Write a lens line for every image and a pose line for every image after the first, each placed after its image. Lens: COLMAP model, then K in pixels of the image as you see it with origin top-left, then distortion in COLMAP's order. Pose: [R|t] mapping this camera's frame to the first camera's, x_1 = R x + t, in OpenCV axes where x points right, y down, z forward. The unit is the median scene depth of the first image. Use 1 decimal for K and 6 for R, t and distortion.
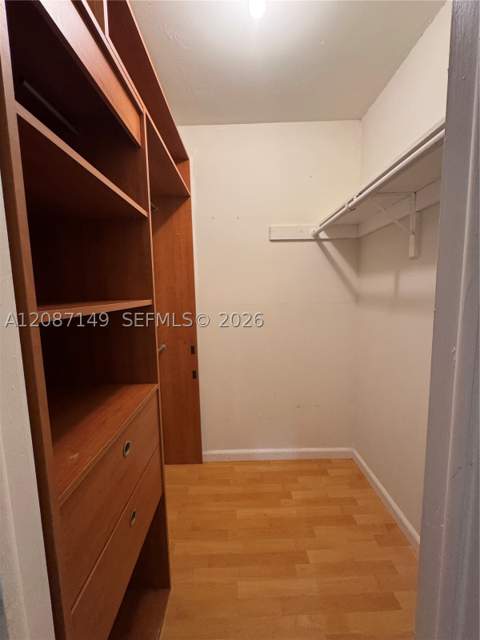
lens RADIAL K [[256.4, 0, 240.5], [0, 256.4, 318.9], [0, 0, 1]] dist [-0.003097, 0.000637]
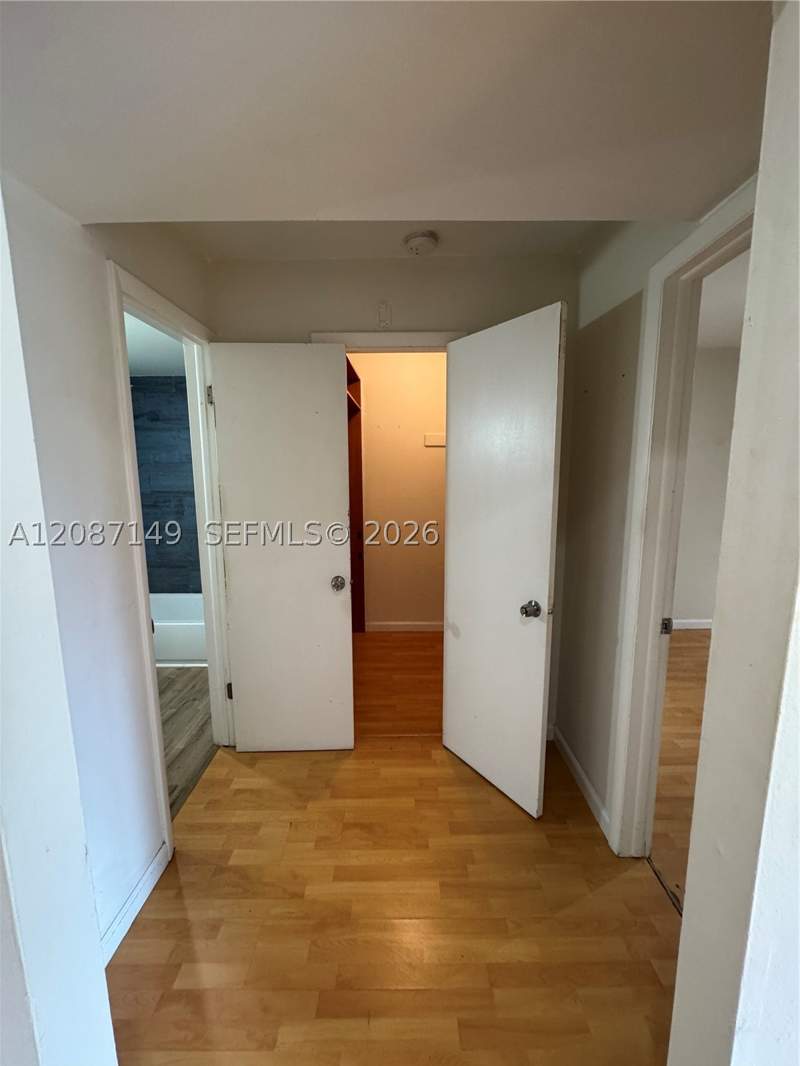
lens RADIAL K [[427.0, 0, 400.8], [0, 427.0, 531.2], [0, 0, 1]] dist [-0.003097, 0.000637]
pose [[0.999766, 0.019262, -0.009889, 0.030349], [-0.018865, 0.999069, 0.038808, 0.022113], [0.010628, -0.038612, 0.999198, -1.087252]]
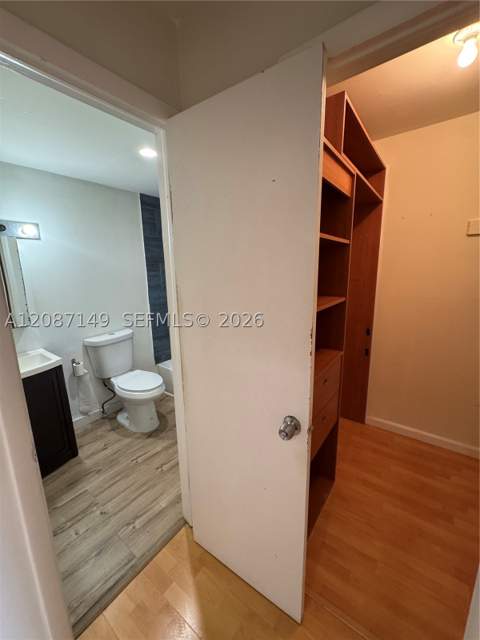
lens RADIAL K [[256.4, 0, 240.5], [0, 256.4, 318.9], [0, 0, 1]] dist [-0.003097, 0.000637]
pose [[0.797708, 0.124710, -0.590008, 0.042342], [-0.064247, 0.990390, 0.122475, -0.053481], [0.599612, -0.059793, 0.798054, -0.347755]]
